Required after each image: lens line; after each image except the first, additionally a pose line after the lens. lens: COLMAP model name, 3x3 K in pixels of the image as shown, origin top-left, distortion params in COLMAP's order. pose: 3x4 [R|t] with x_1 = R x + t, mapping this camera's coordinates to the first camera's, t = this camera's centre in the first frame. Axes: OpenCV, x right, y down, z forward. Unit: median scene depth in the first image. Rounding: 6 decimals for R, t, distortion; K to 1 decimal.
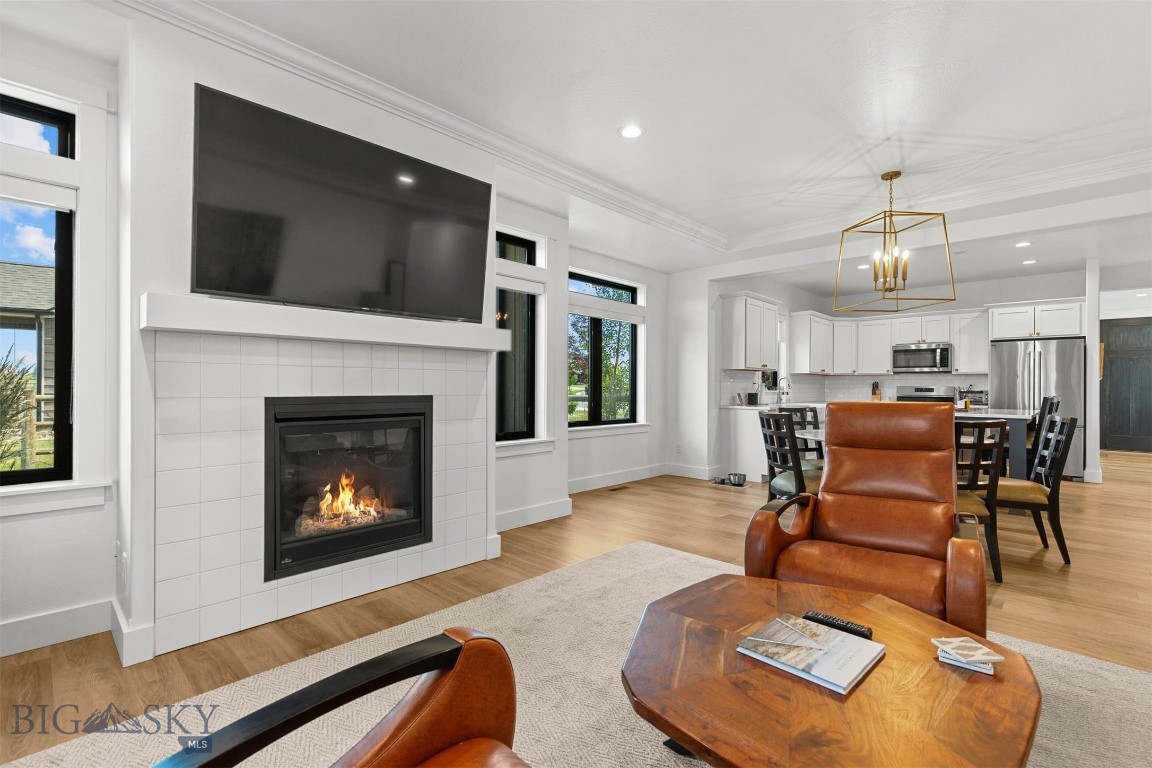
lens RADIAL K [[518.6, 0, 572.7], [0, 518.6, 386.3], [0, 0, 1]] dist [0.004609, 0.000187]
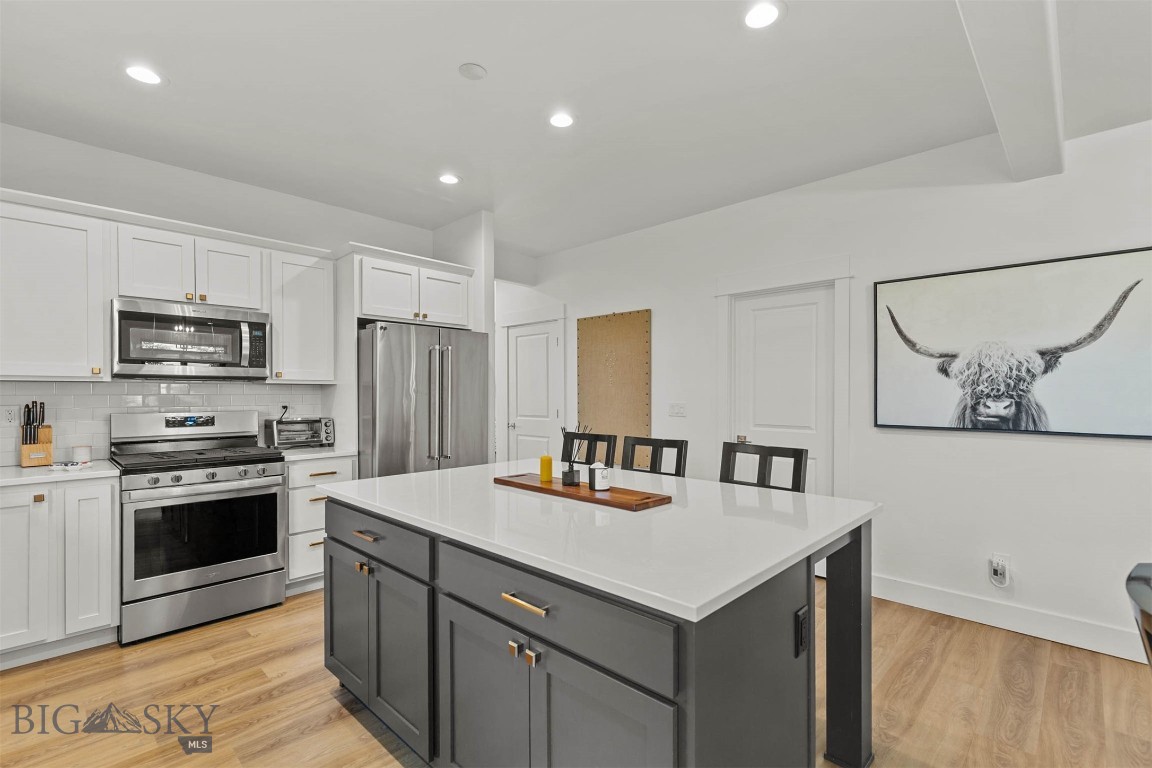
lens RADIAL K [[518.6, 0, 577.1], [0, 518.6, 395.6], [0, 0, 1]] dist [0.004609, 0.000187]
pose [[-0.003050, -0.011599, 0.999928, 0.286659], [0.000639, 0.999933, 0.011601, -0.018453], [-0.999995, 0.000674, -0.003042, 0.737732]]
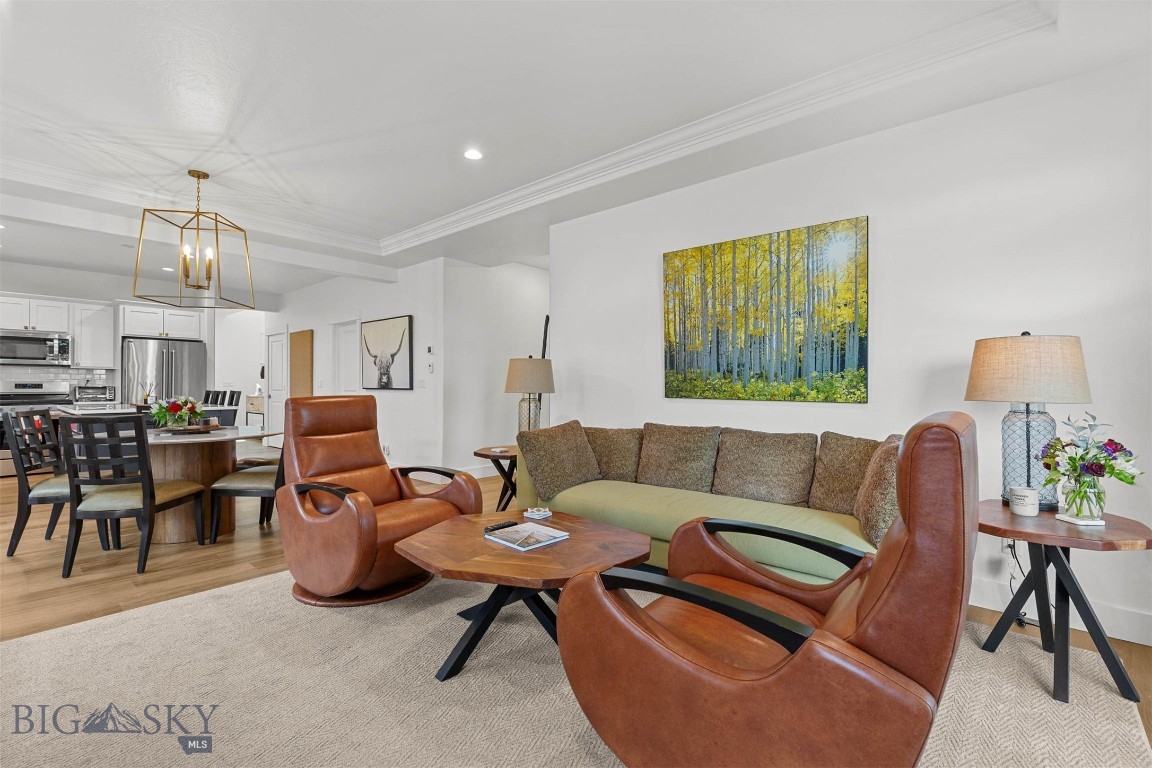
lens RADIAL K [[496.2, 0, 597.2], [0, 496.2, 377.3], [0, 0, 1]] dist [-0.013943, -0.000224]
pose [[-0.066768, 0.010306, 0.997715, -0.185342], [-0.001348, 0.999945, -0.010420, -0.000144], [-0.997768, -0.002041, -0.066751, 0.136388]]
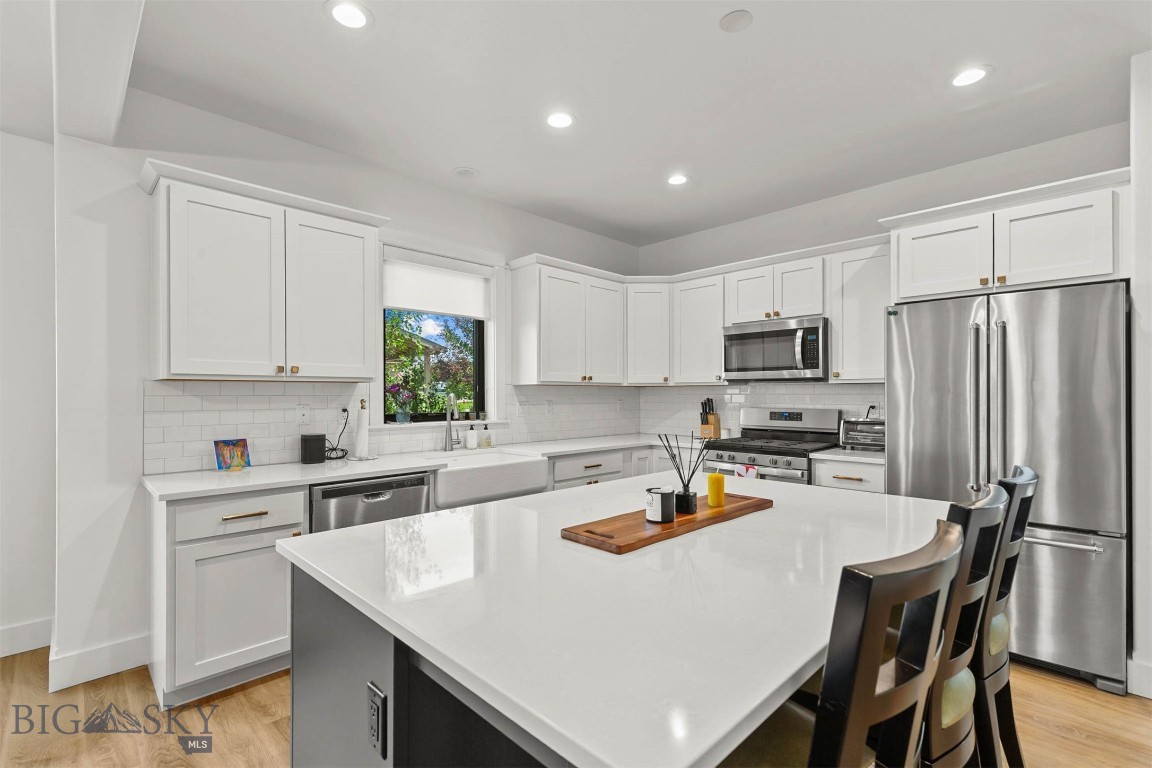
lens RADIAL K [[518.6, 0, 574.2], [0, 518.6, 393.6], [0, 0, 1]] dist [0.004609, 0.000187]
pose [[0.999379, -0.008399, -0.034220, 0.519753], [0.008451, 0.999963, 0.001377, -0.017299], [0.034207, -0.001665, 0.999413, 0.531609]]
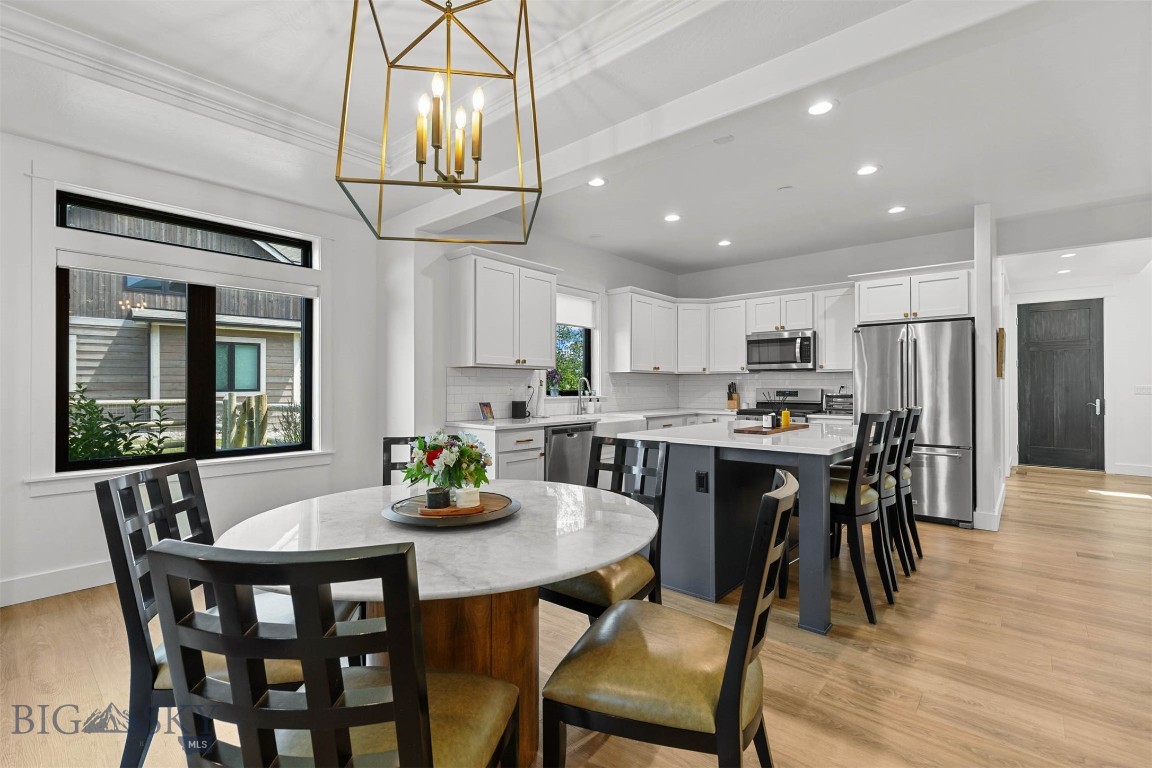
lens RADIAL K [[518.6, 0, 574.0], [0, 518.6, 383.0], [0, 0, 1]] dist [0.004609, 0.000187]
pose [[0.998861, -0.006058, 0.047335, 0.351140], [0.006315, 0.999966, -0.005297, -0.006501], [-0.047301, 0.005590, 0.998865, 0.280099]]
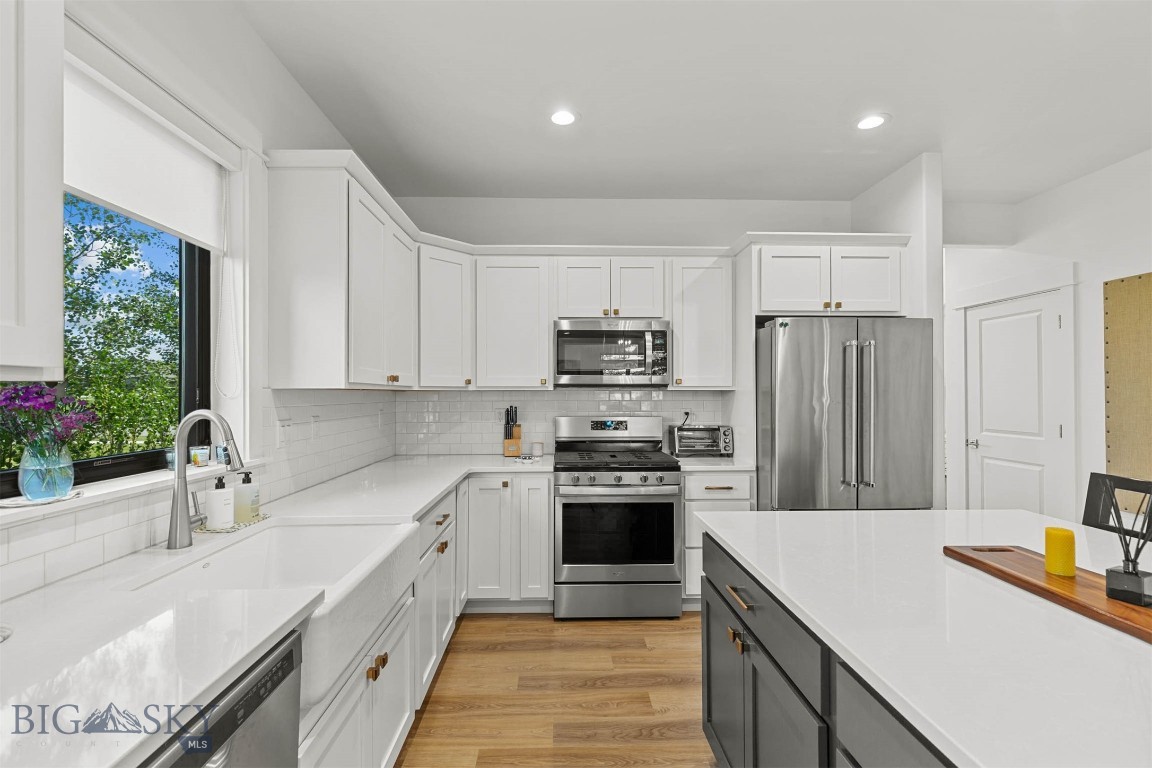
lens RADIAL K [[518.6, 0, 574.3], [0, 518.6, 388.7], [0, 0, 1]] dist [0.004609, 0.000187]
pose [[0.697604, -0.000931, 0.716483, 0.355878], [0.005194, 0.999979, -0.003757, -0.023989], [-0.716465, 0.006342, 0.697594, 0.748798]]
